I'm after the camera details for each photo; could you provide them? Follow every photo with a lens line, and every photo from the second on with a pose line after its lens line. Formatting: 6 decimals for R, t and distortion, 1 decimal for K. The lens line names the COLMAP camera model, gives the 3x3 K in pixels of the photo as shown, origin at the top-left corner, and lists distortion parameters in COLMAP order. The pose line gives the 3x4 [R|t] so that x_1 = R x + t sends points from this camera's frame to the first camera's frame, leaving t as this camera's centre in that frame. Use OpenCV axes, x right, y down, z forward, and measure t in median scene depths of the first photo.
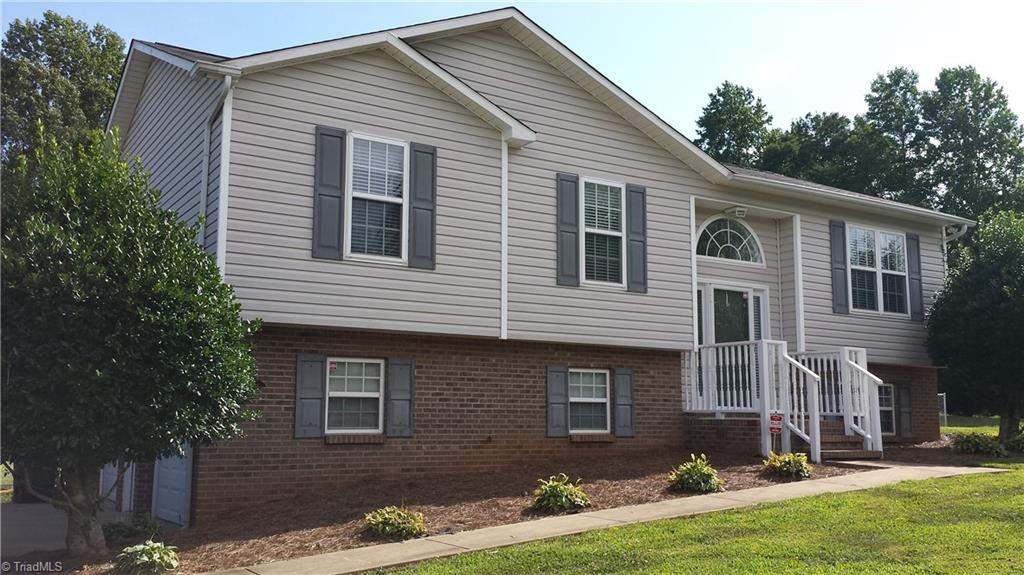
lens RADIAL K [[905.7, 0, 469.9], [0, 905.7, 284.4], [0, 0, 1]] dist [0.046332, -0.001472]
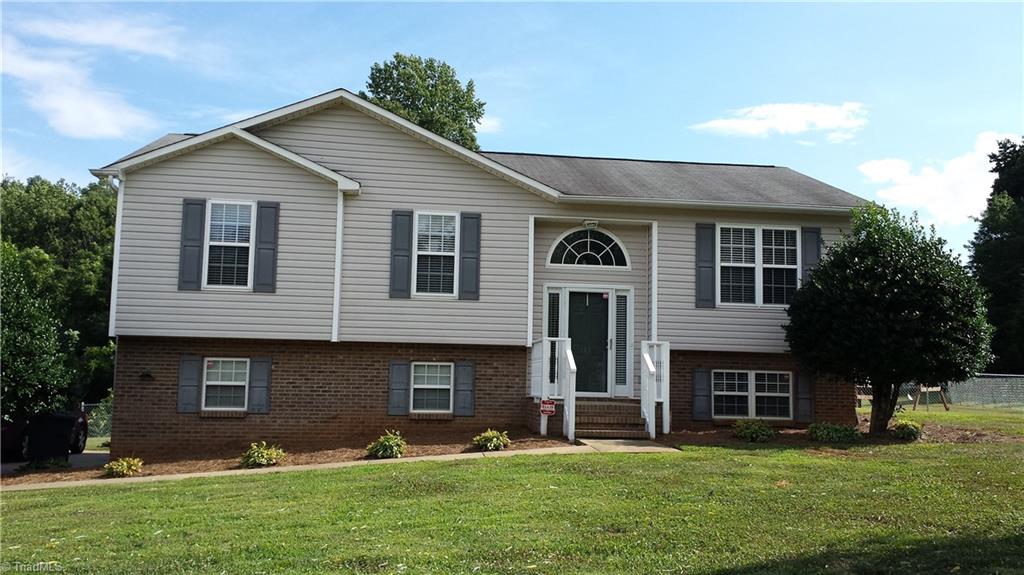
lens RADIAL K [[939.5, 0, 514.6], [0, 939.5, 293.8], [0, 0, 1]] dist [0.107595, -0.412554]
pose [[0.918129, -0.043707, -0.393864, 0.790788], [0.050851, 0.998676, 0.007713, -0.006302], [0.393006, -0.027110, 0.919136, -0.162811]]
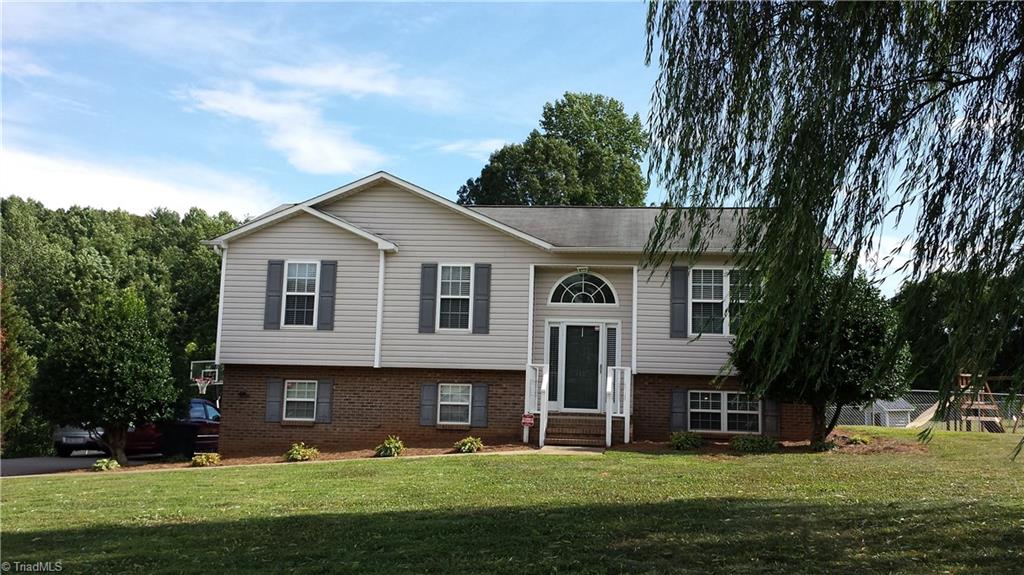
lens RADIAL K [[939.5, 0, 514.6], [0, 939.5, 293.8], [0, 0, 1]] dist [0.107595, -0.412554]
pose [[0.798073, -0.070307, -0.598445, 1.260998], [0.067685, 0.997344, -0.026907, -0.012199], [0.598747, -0.019032, 0.800712, -0.257847]]
